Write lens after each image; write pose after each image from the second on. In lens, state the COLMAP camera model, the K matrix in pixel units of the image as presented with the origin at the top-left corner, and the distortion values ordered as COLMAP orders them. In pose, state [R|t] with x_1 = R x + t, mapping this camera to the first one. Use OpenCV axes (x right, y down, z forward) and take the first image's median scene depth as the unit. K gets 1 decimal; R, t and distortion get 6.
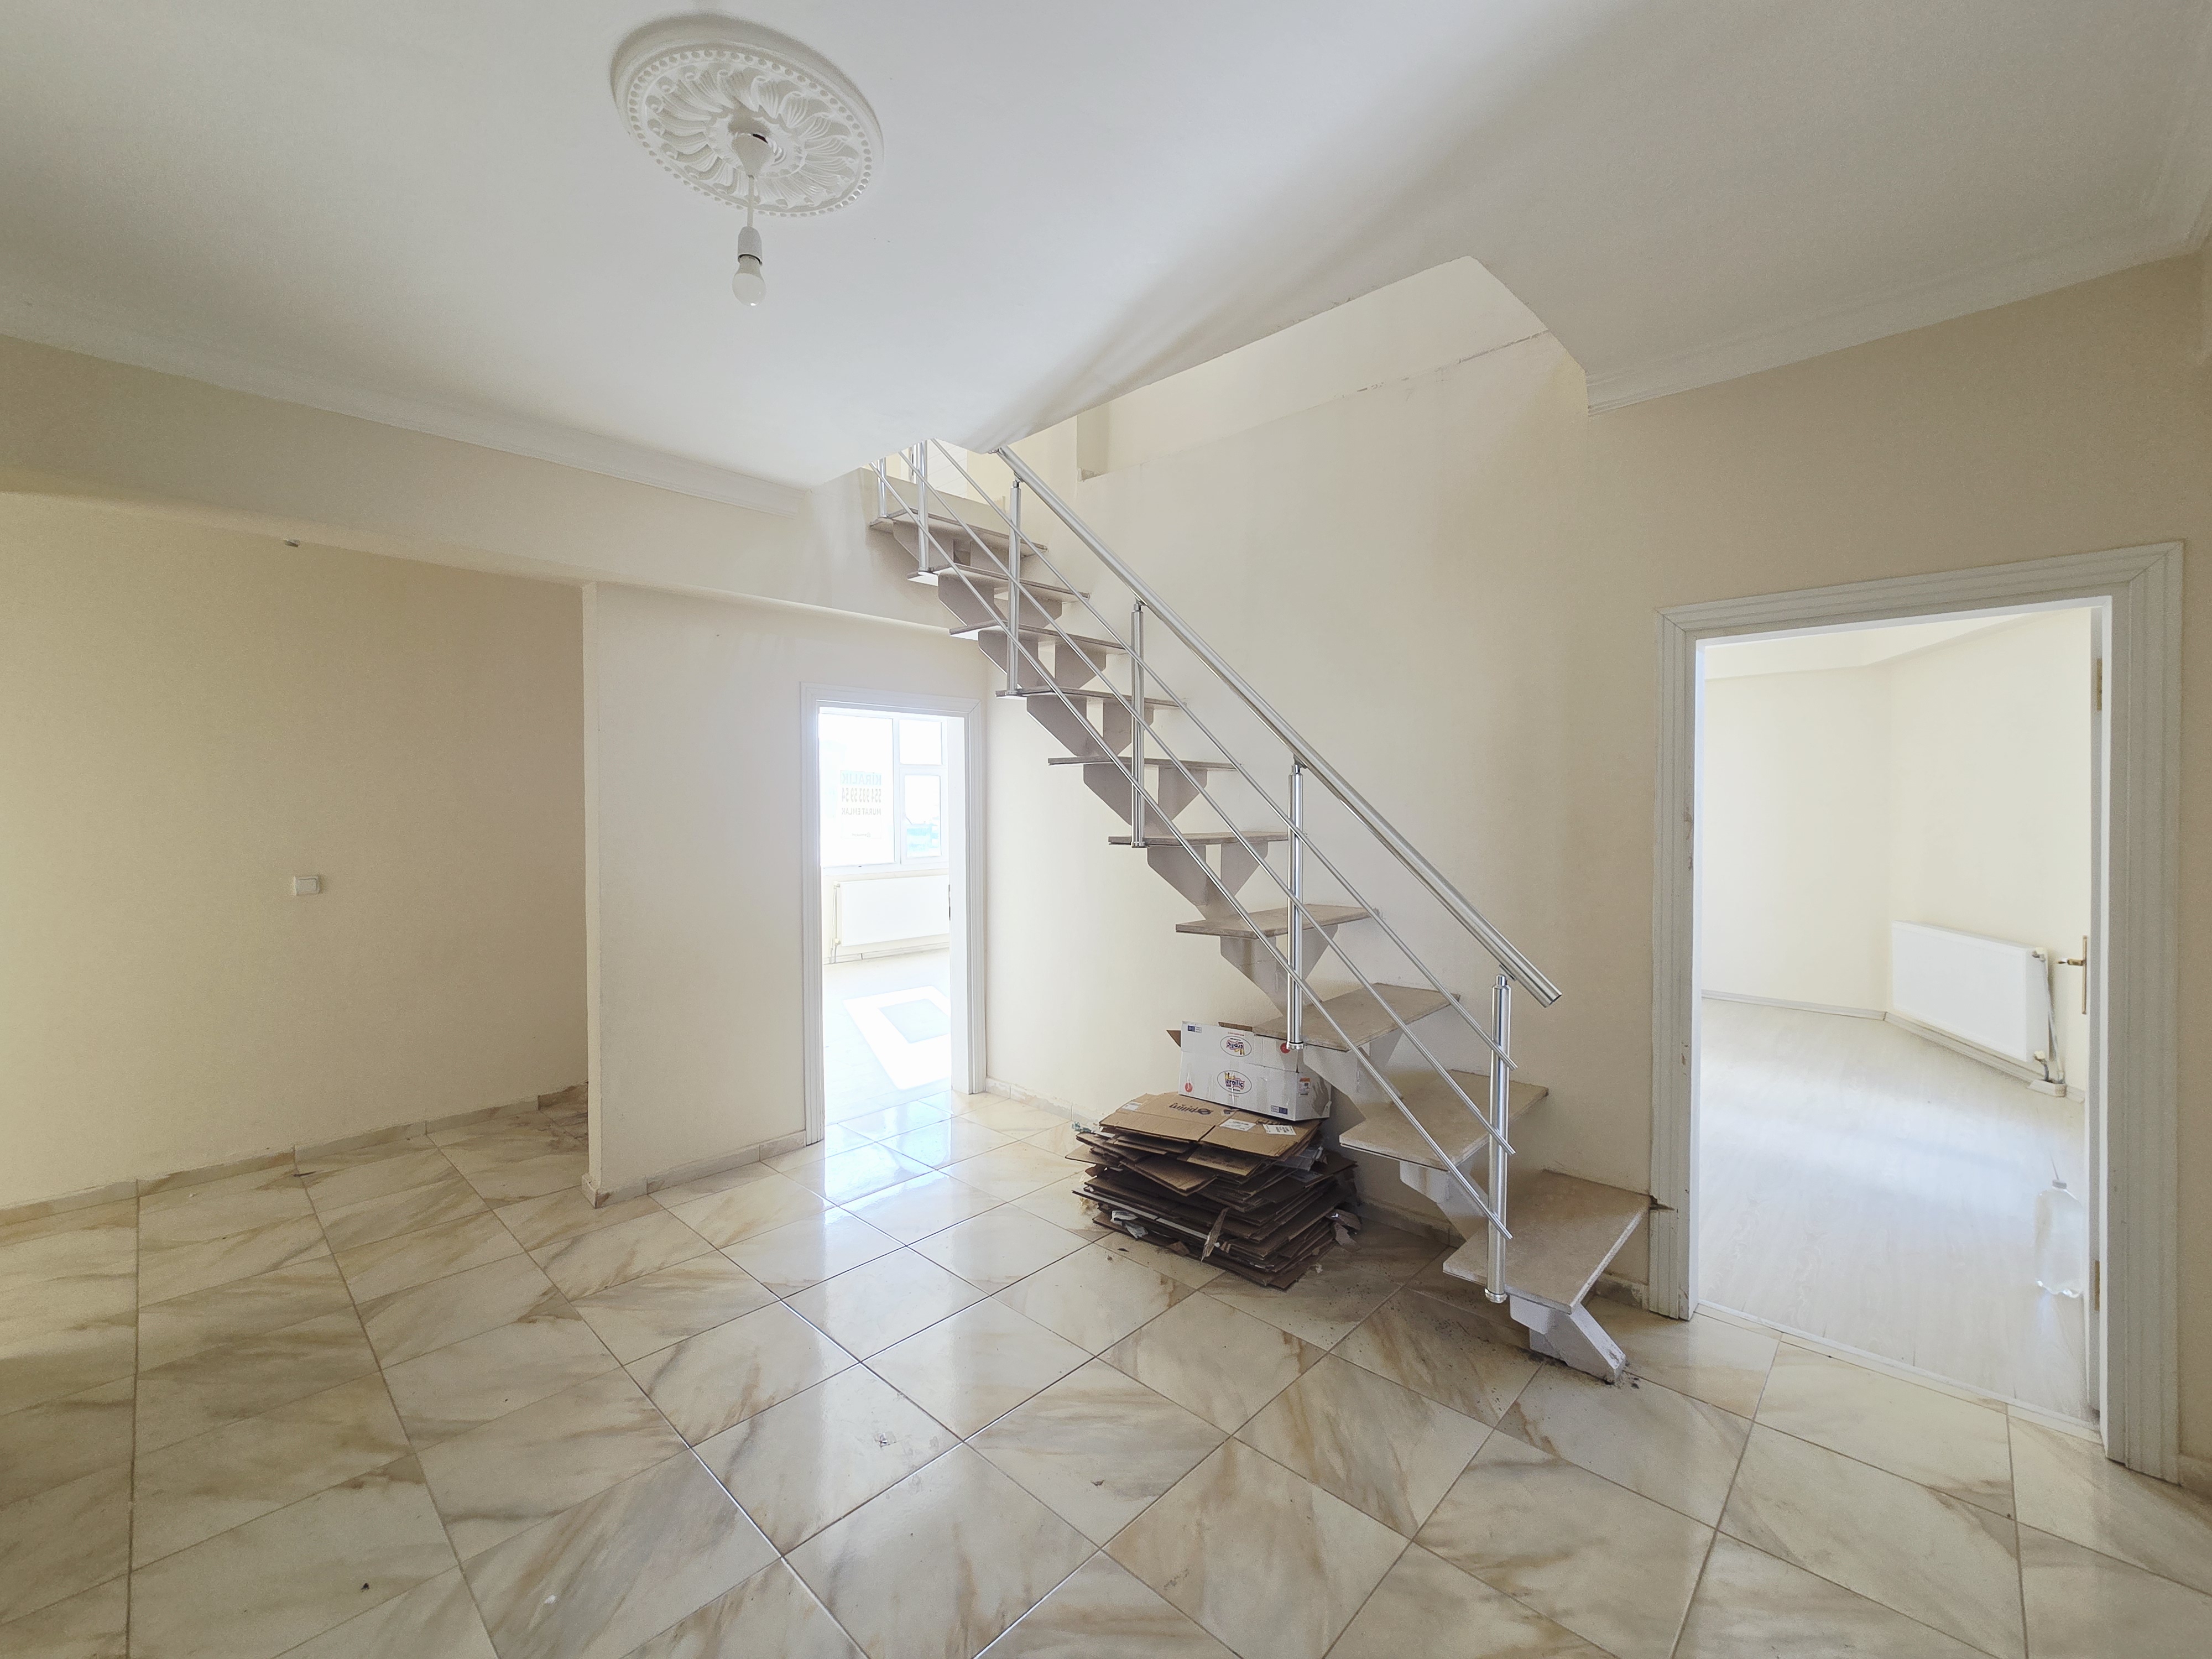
lens RADIAL K [[902.6, 0, 1101.7], [0, 902.6, 821.4], [0, 0, 1]] dist [-0.003565, 0.000891]
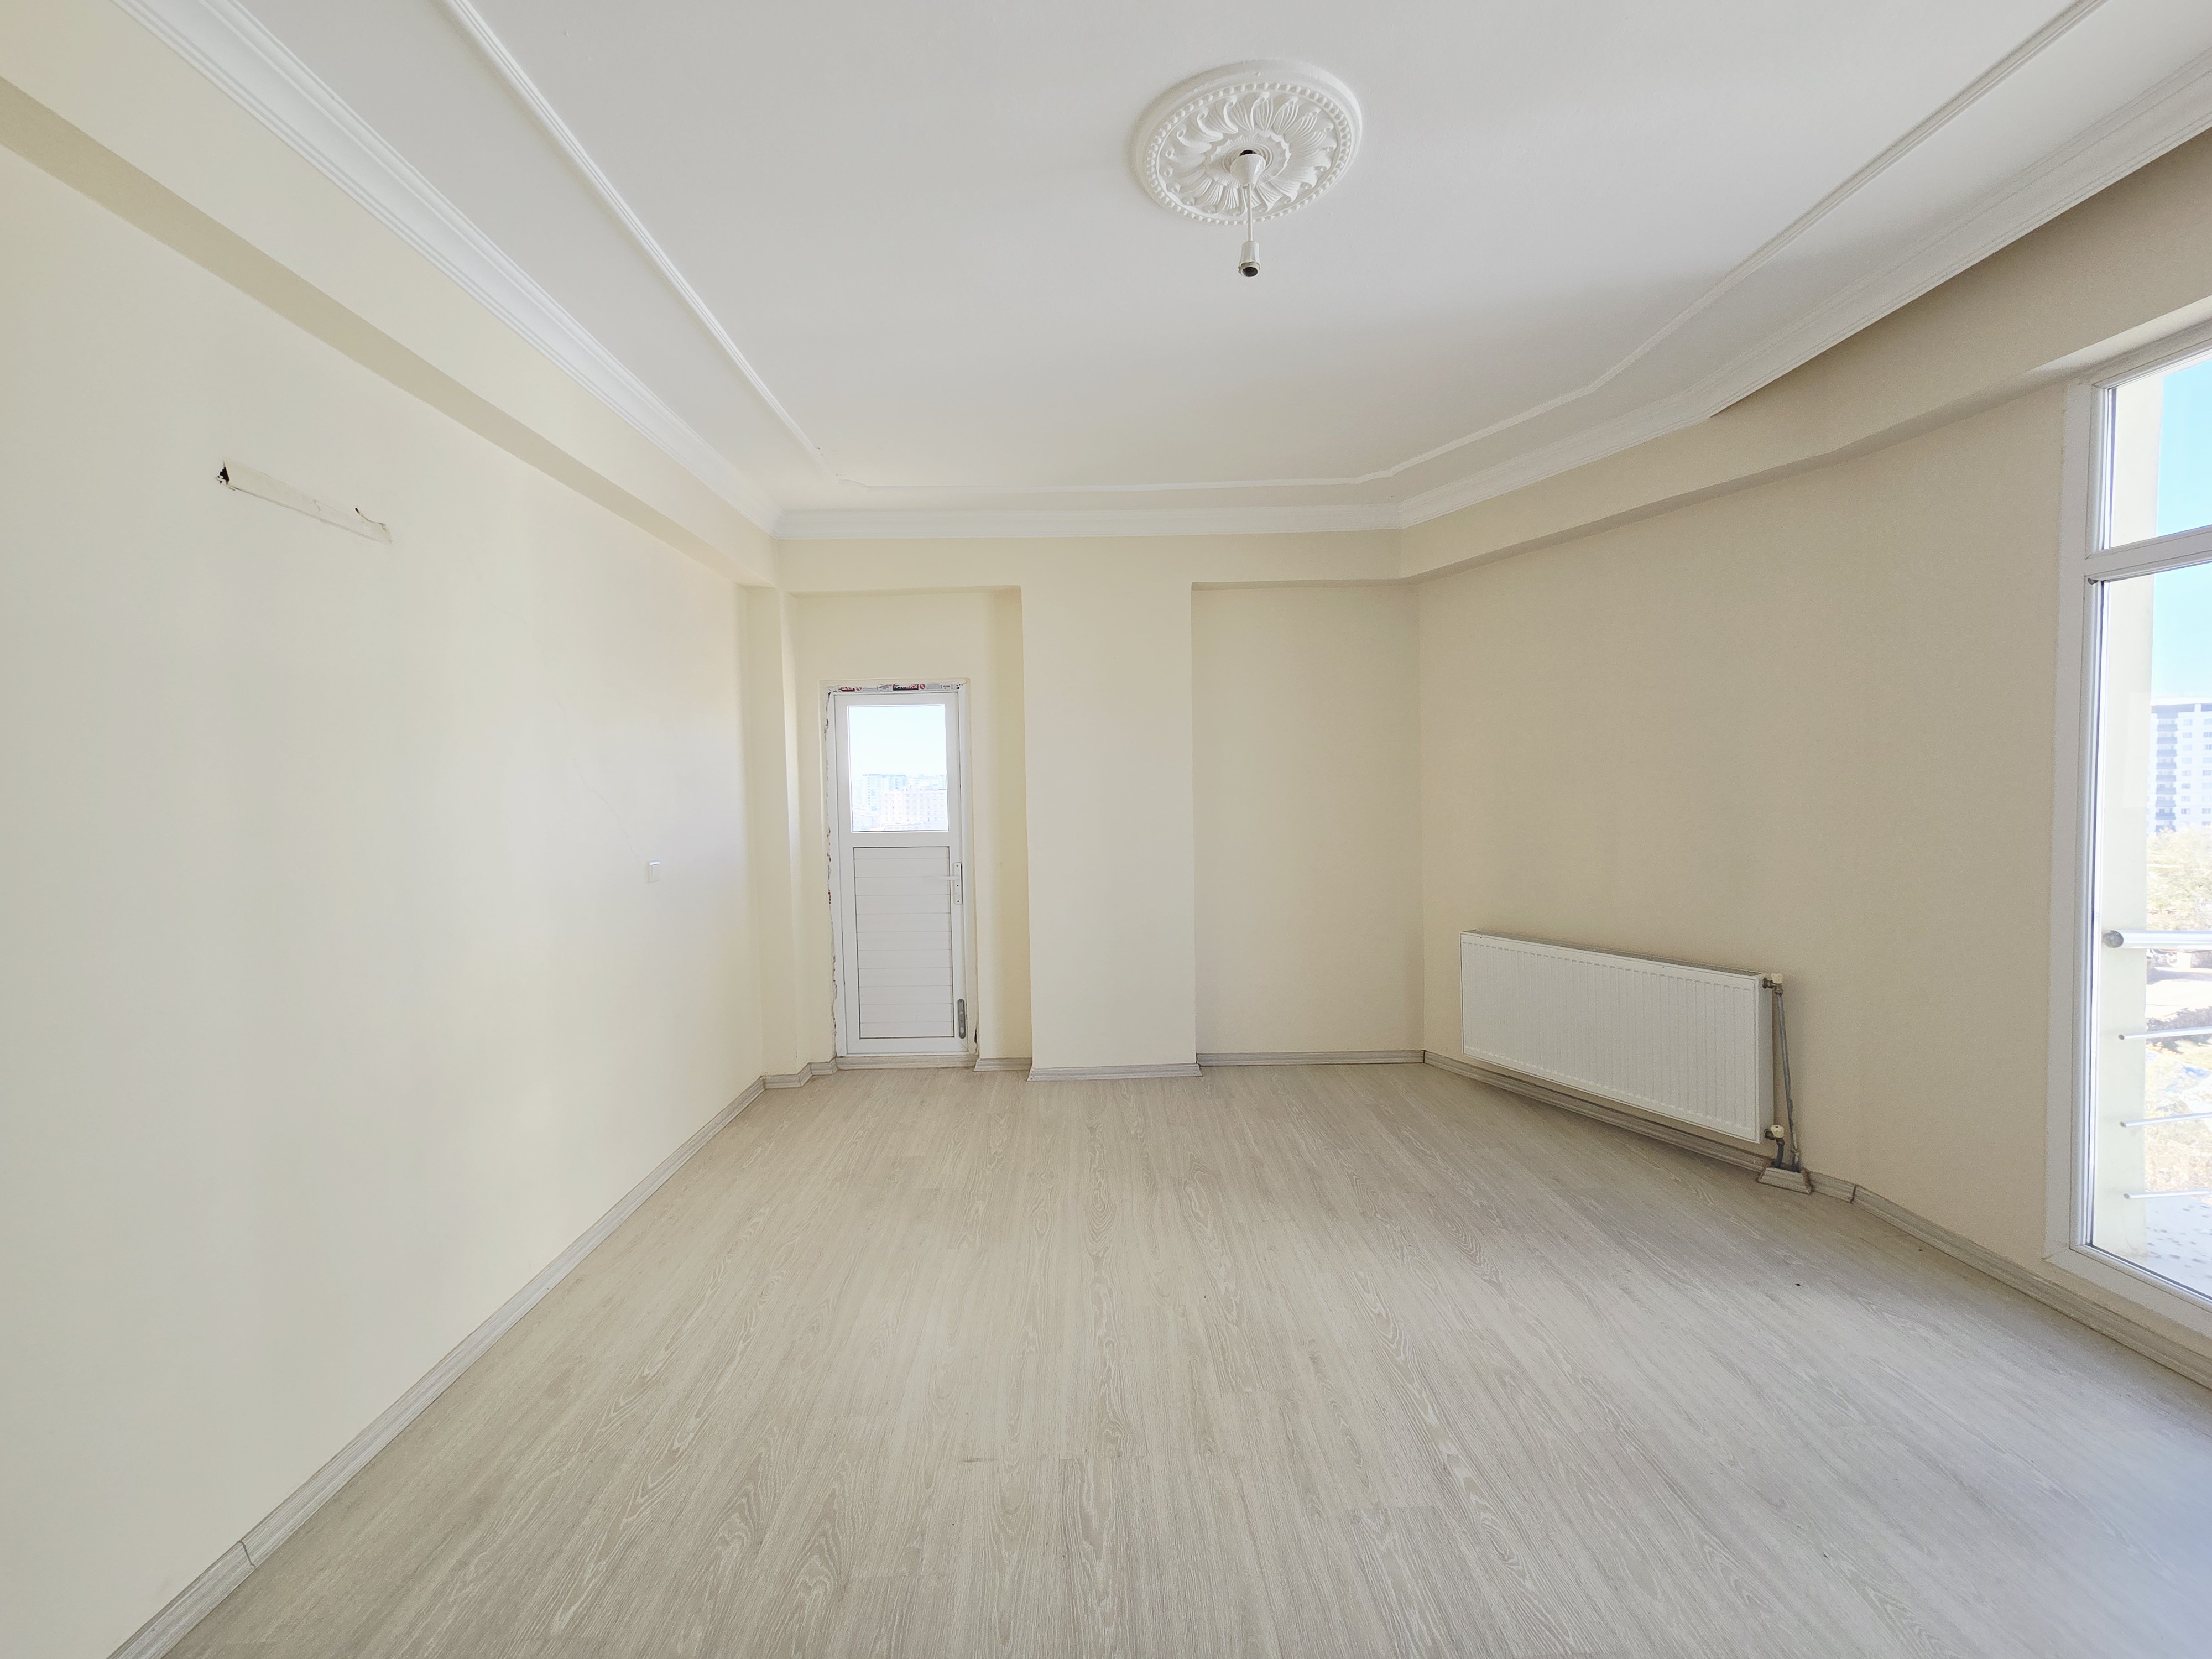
lens RADIAL K [[902.6, 0, 1117.0], [0, 902.6, 826.5], [0, 0, 1]] dist [-0.003565, 0.000891]
pose [[0.698123, -0.041263, 0.714788, 0.218194], [0.029208, 0.999148, 0.029151, -0.004050], [-0.715382, 0.000527, 0.698734, 0.866844]]
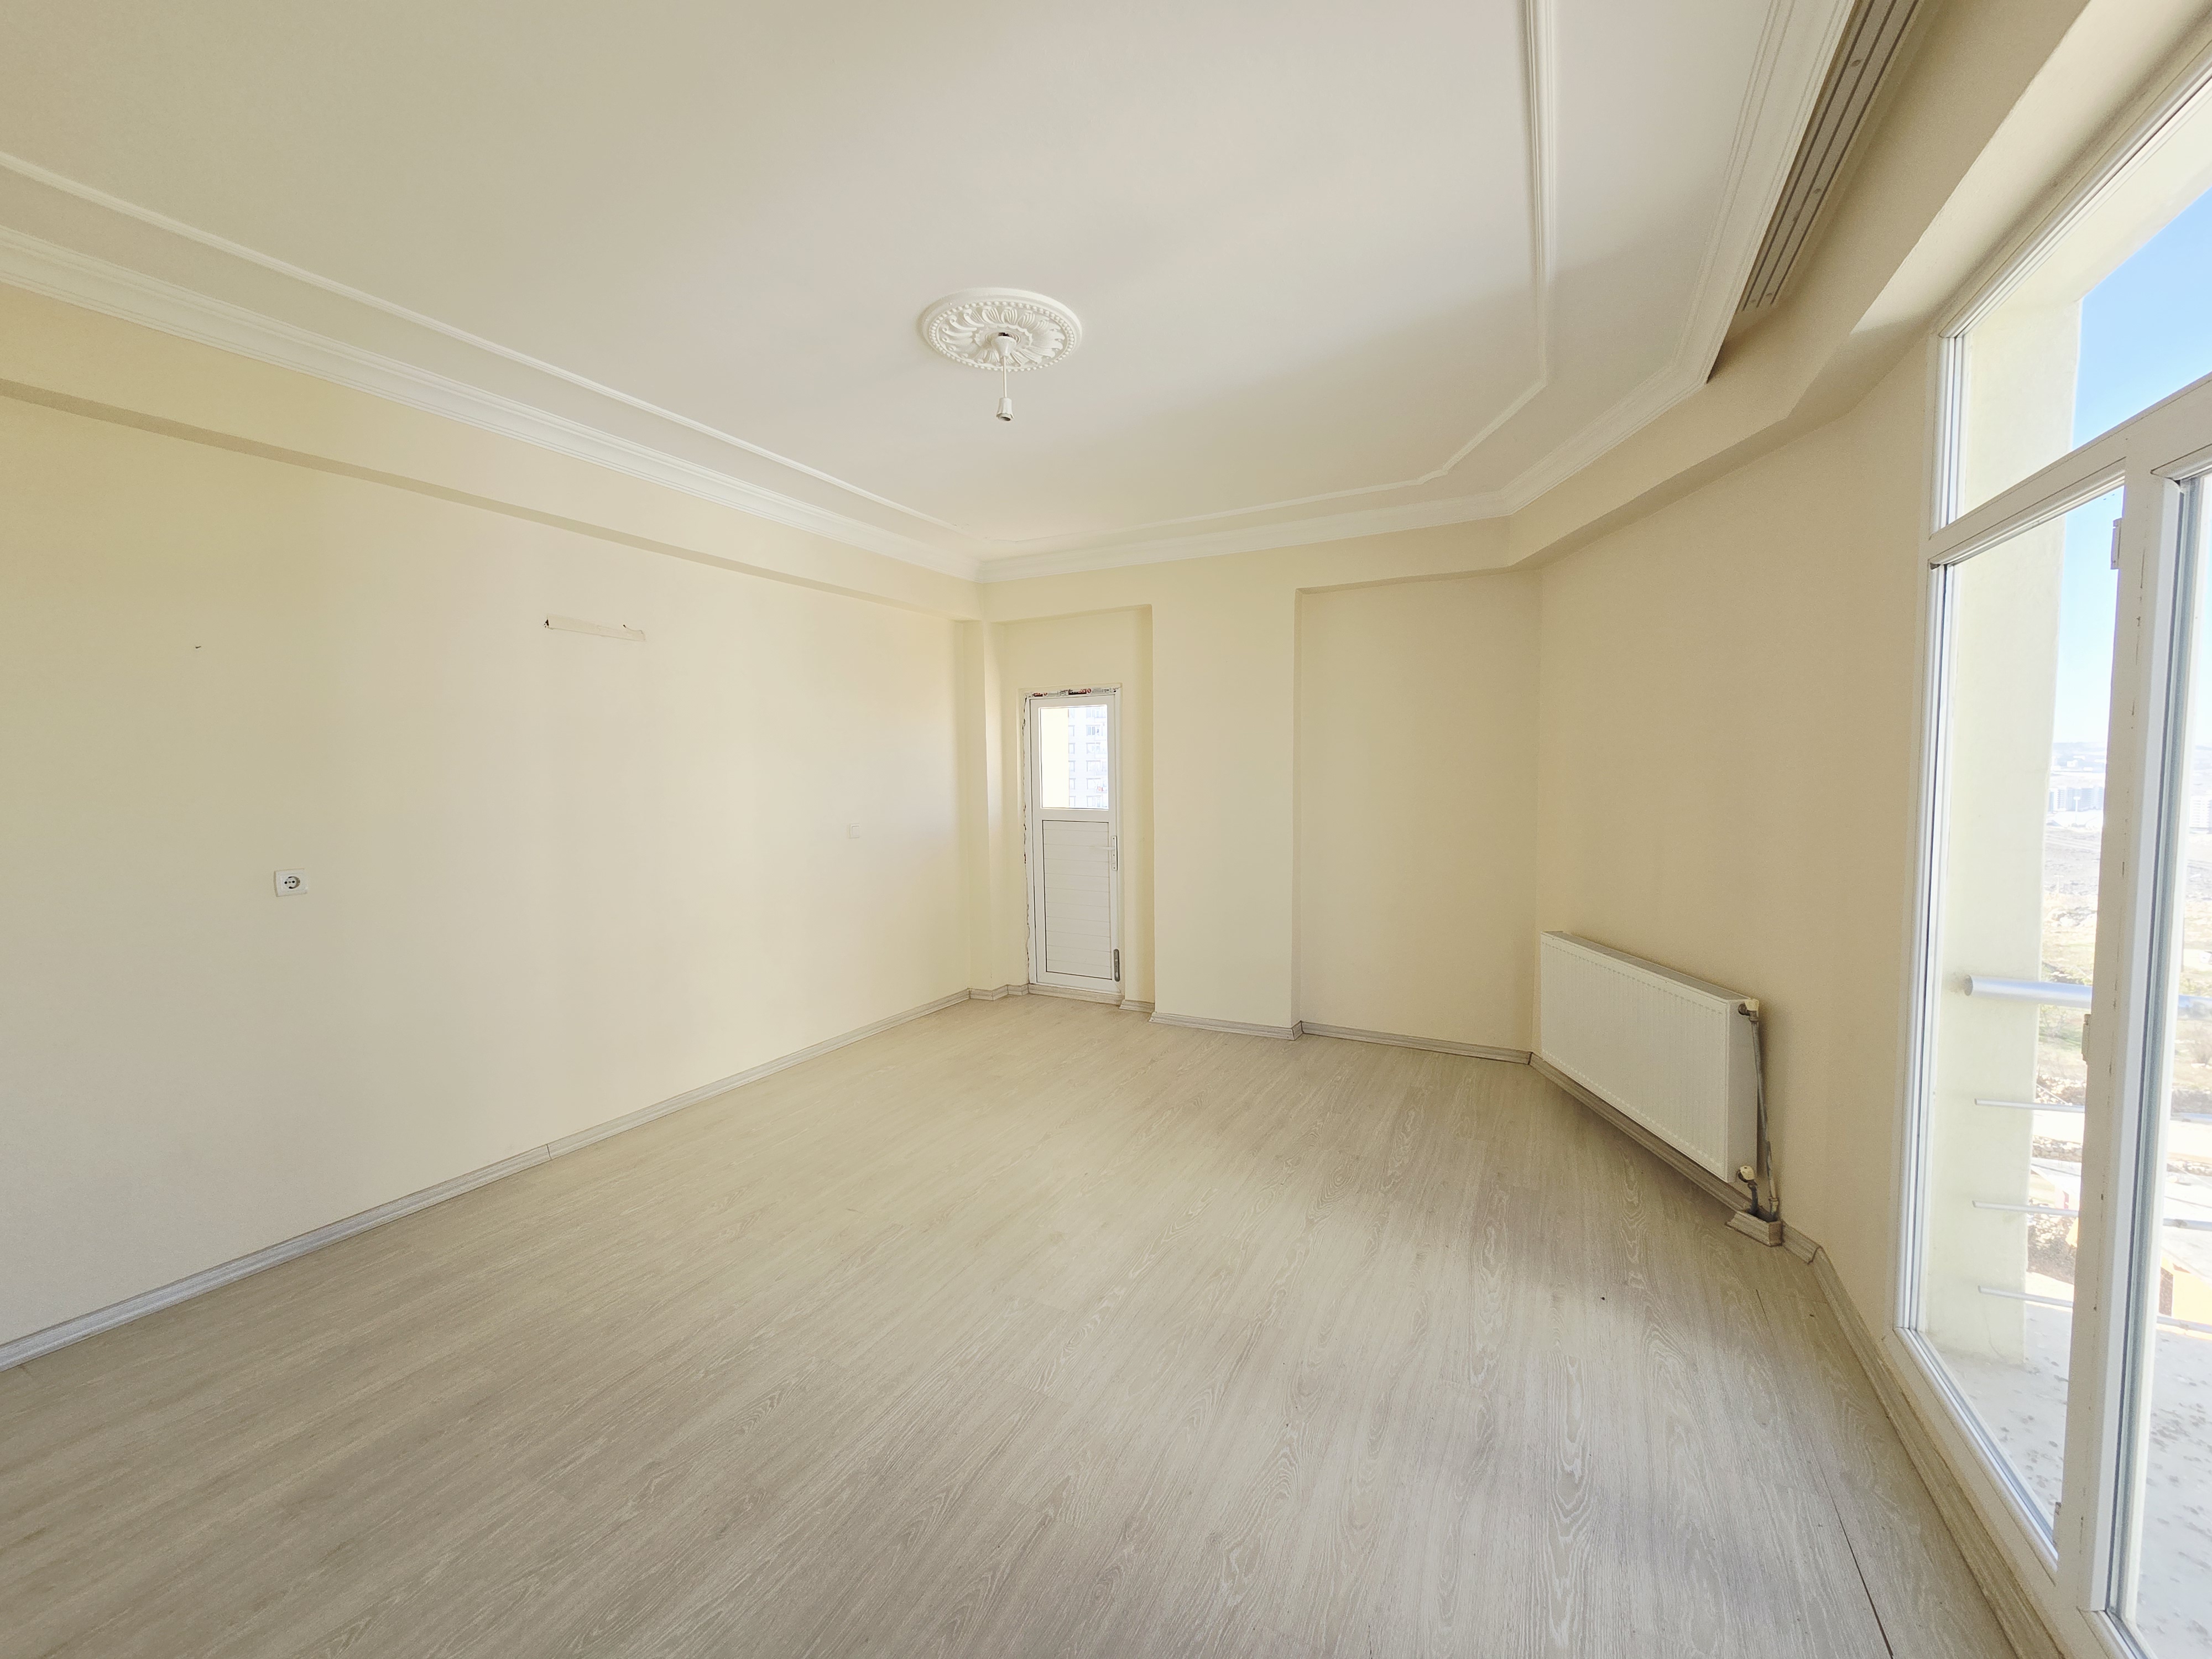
lens RADIAL K [[902.6, 0, 1108.3], [0, 902.6, 828.7], [0, 0, 1]] dist [-0.003565, 0.000891]
pose [[0.956437, -0.024474, 0.290910, 0.446943], [0.010608, 0.998735, 0.049146, -0.009385], [-0.291745, -0.043919, 0.955487, 0.541718]]
